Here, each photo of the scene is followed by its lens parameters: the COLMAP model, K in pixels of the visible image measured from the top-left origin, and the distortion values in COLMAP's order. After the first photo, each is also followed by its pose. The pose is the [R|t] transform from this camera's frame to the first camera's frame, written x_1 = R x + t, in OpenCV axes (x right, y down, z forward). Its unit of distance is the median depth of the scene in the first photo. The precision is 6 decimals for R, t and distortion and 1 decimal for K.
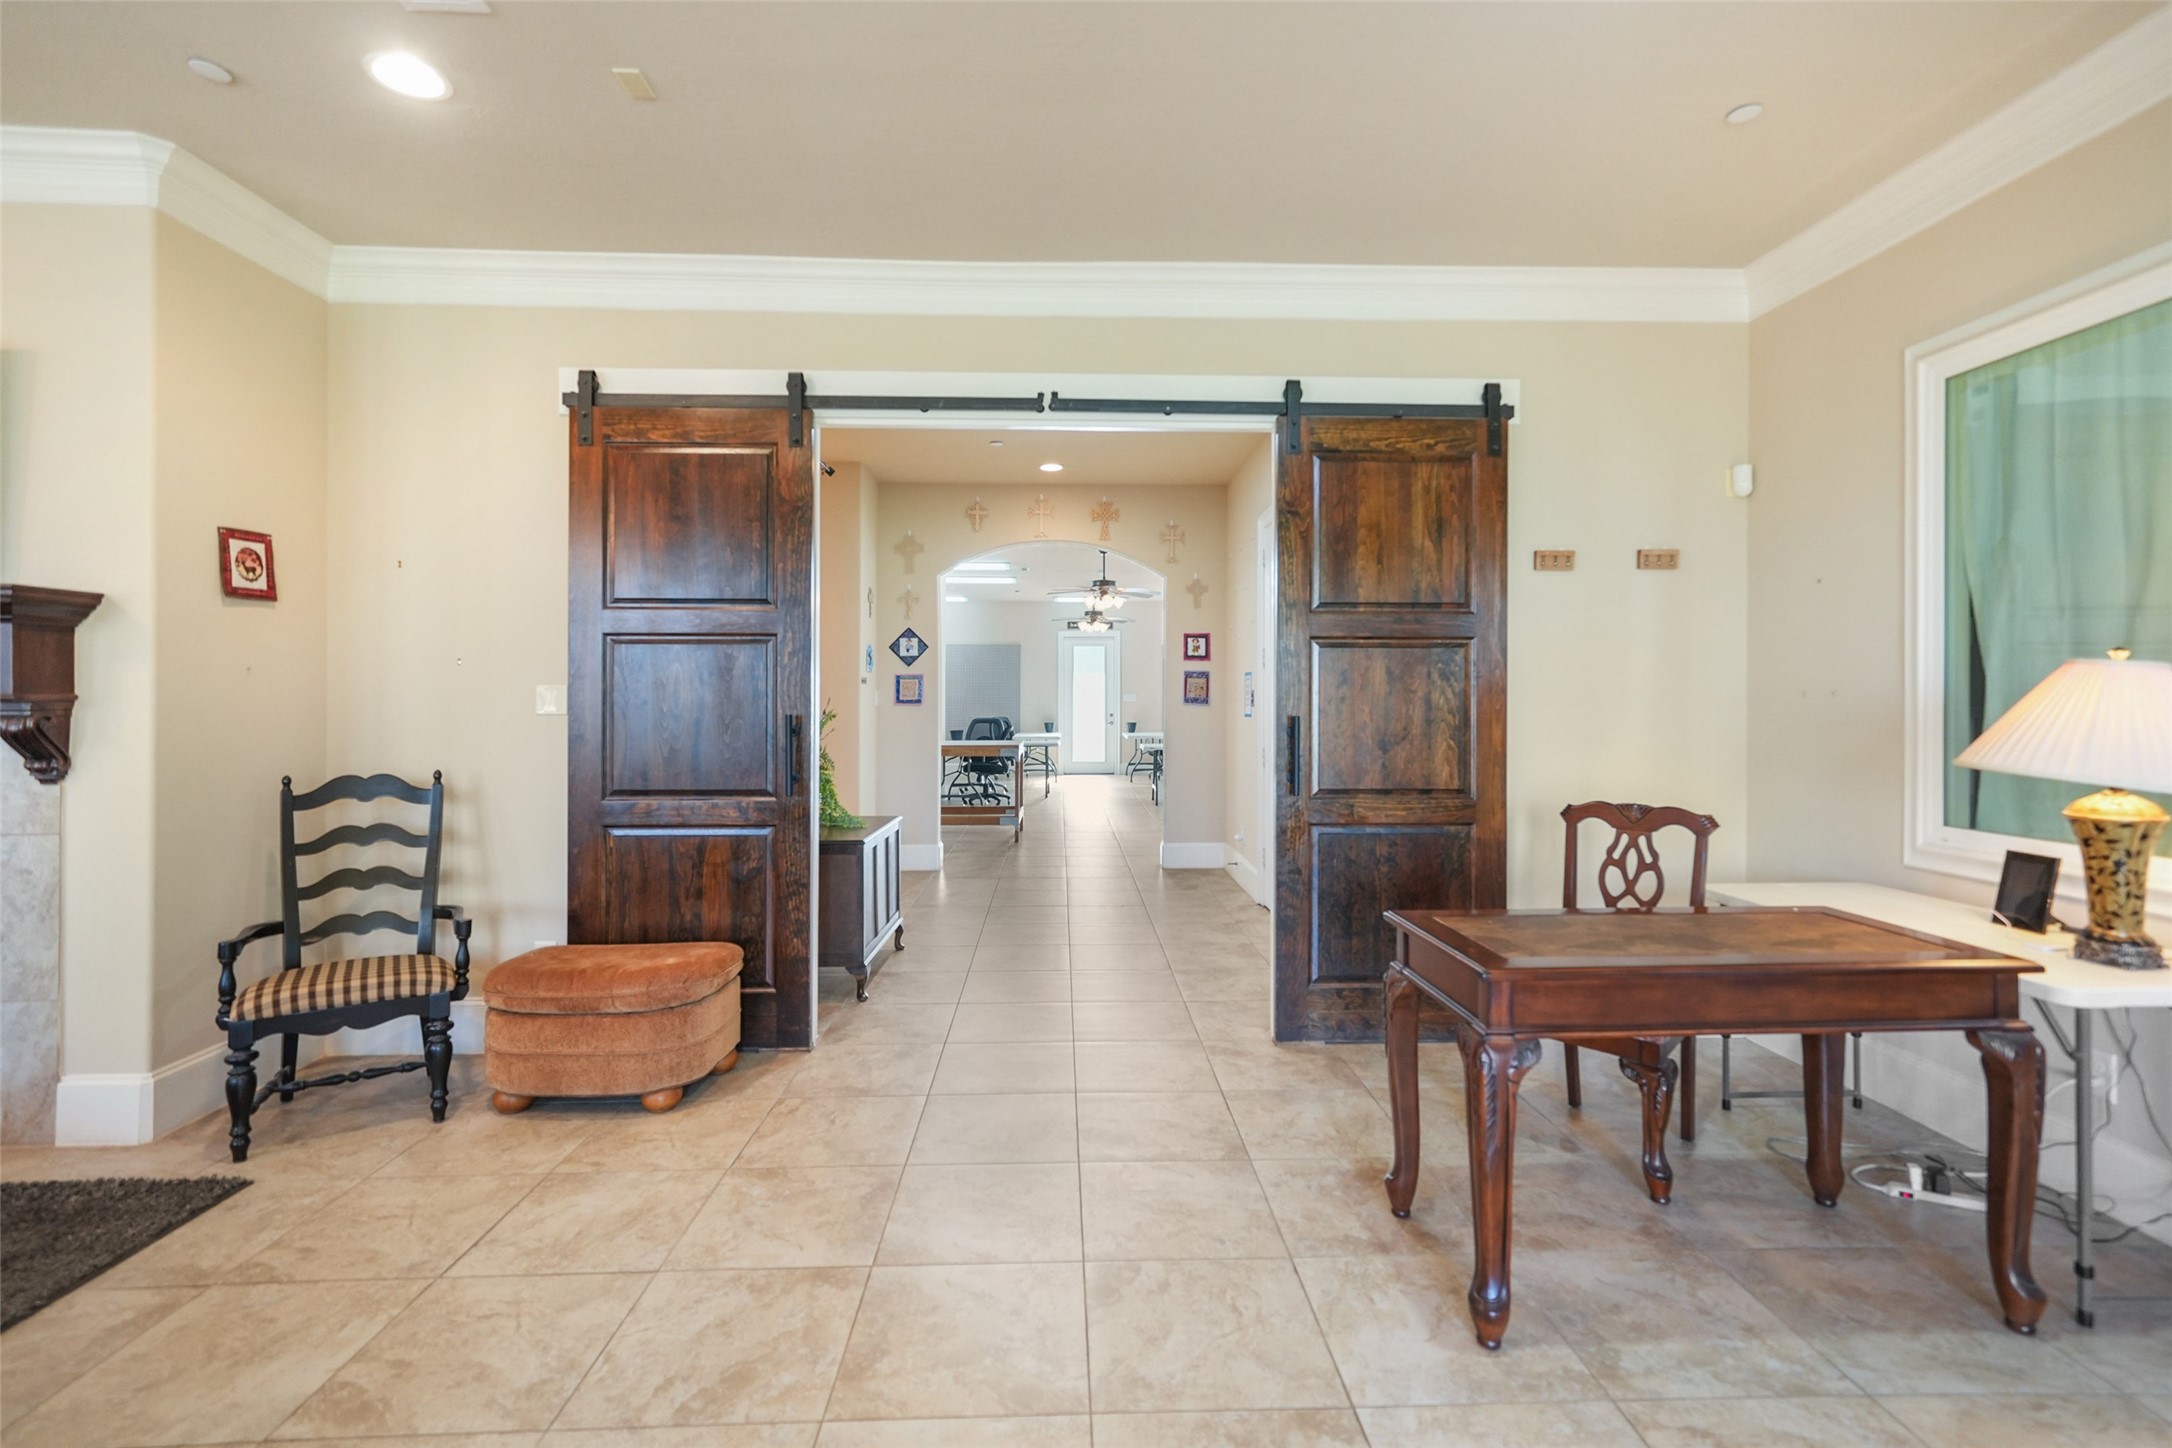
lens RADIAL K [[984.8, 0, 1088.1], [0, 984.8, 710.6], [0, 0, 1]] dist [0.005081, 0.000620]
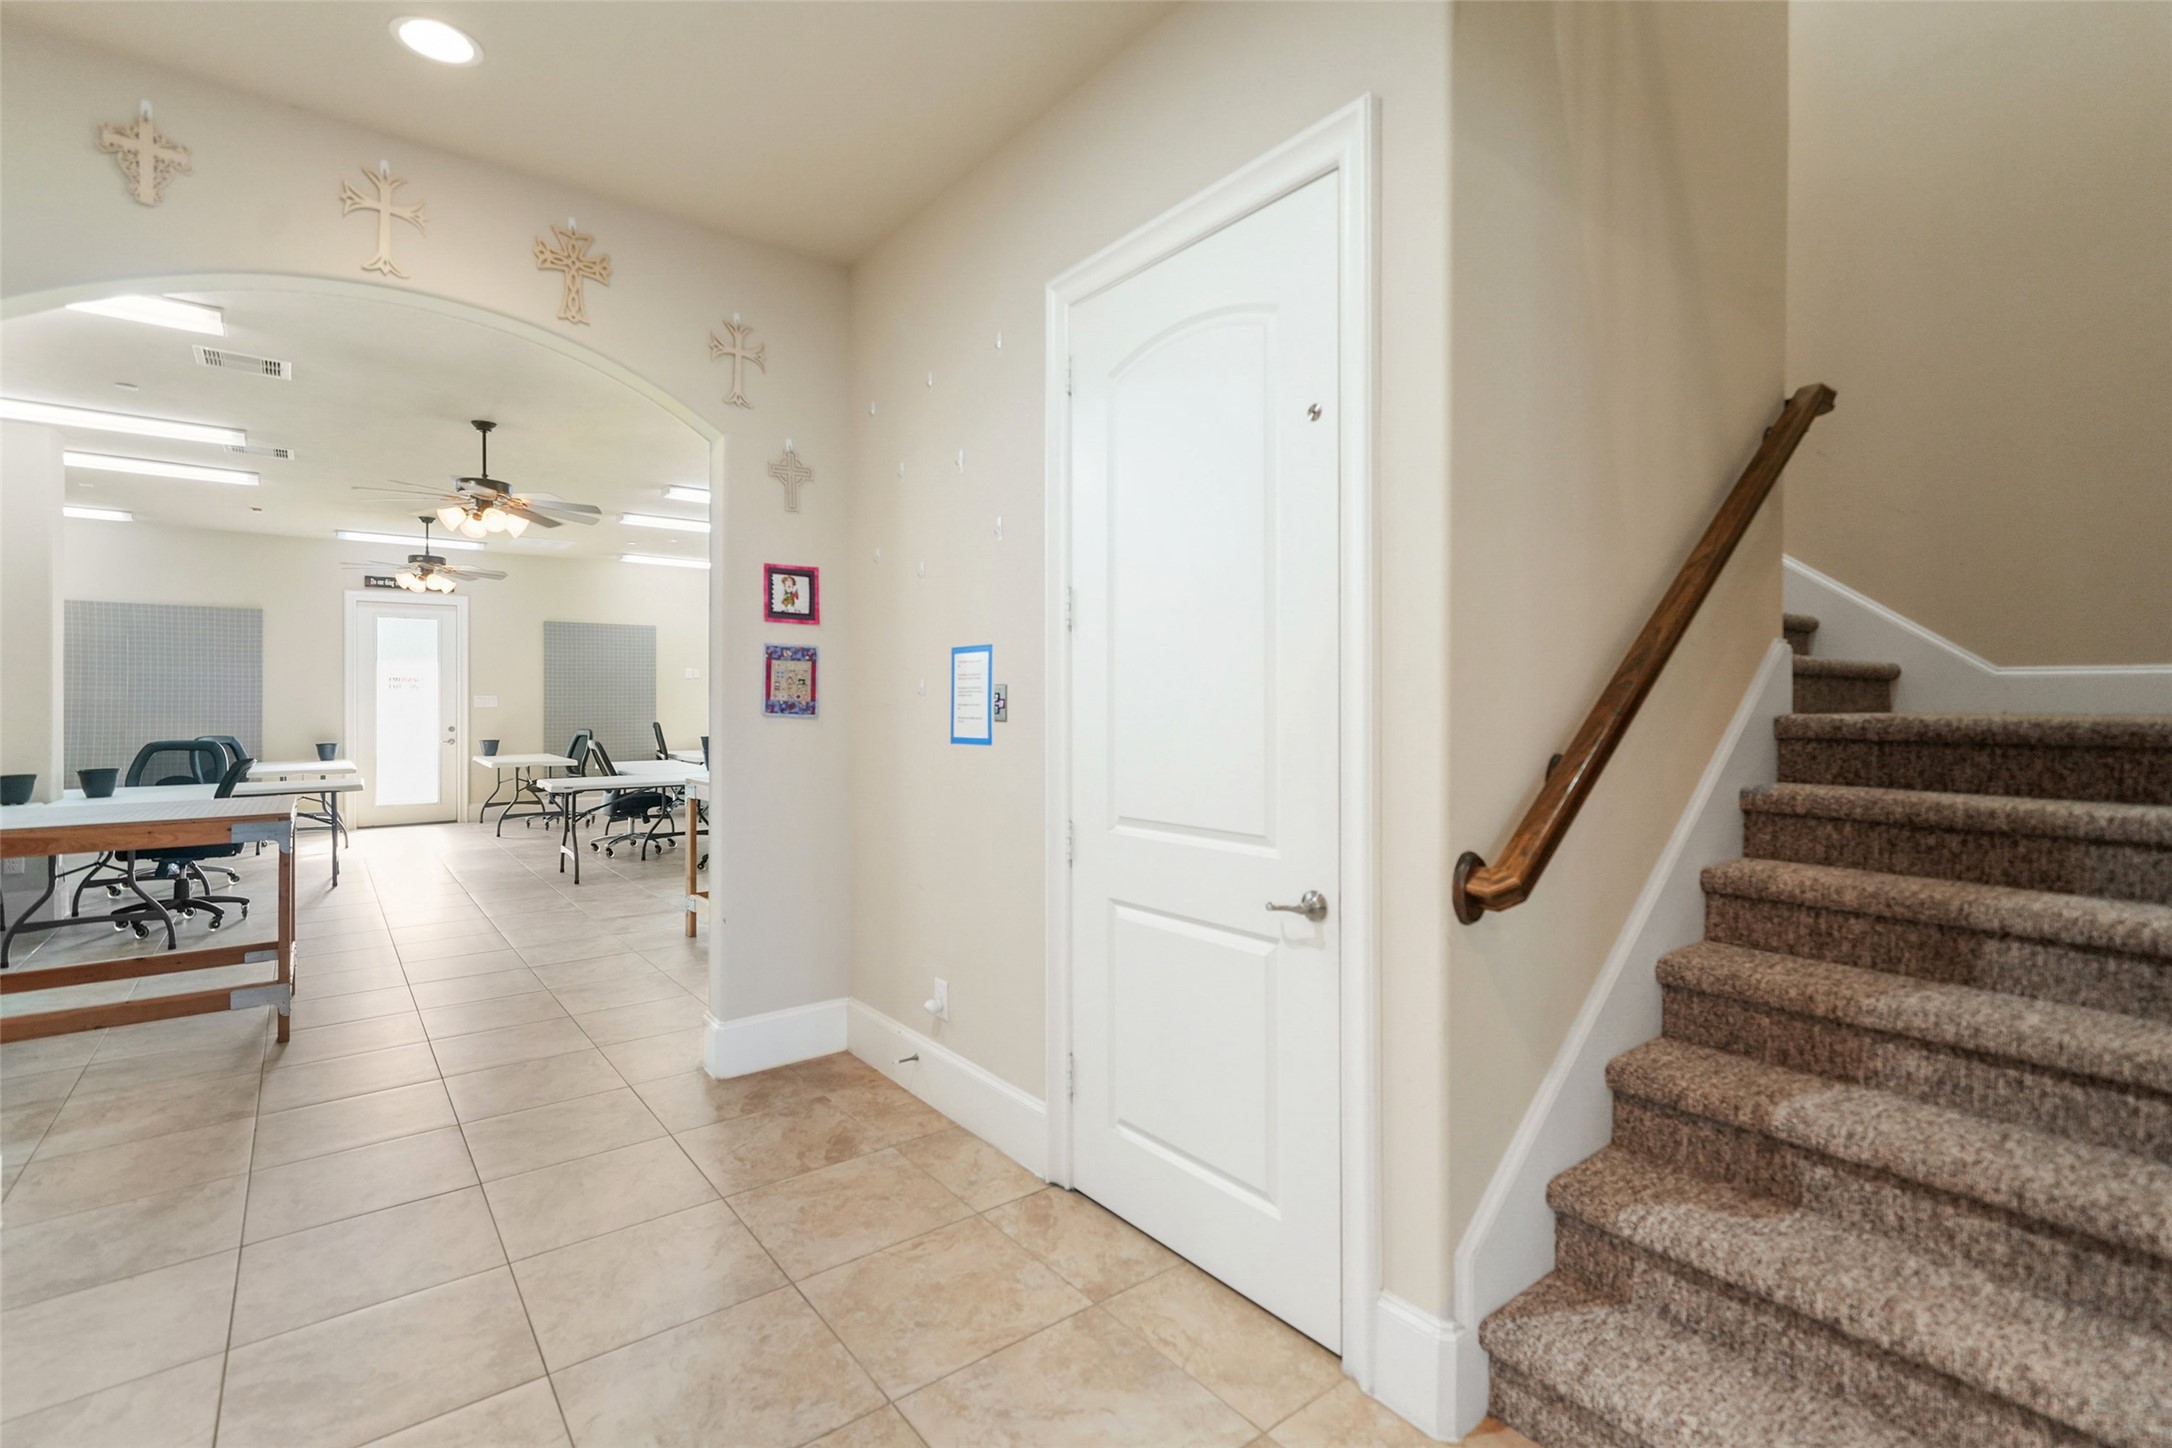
lens RADIAL K [[984.8, 0, 1091.9], [0, 984.8, 705.0], [0, 0, 1]] dist [0.005081, 0.000620]
pose [[0.800461, -0.005083, 0.599363, -0.057797], [0.009917, 0.999939, -0.004764, -0.008018], [-0.599303, 0.009757, 0.800463, 0.535780]]
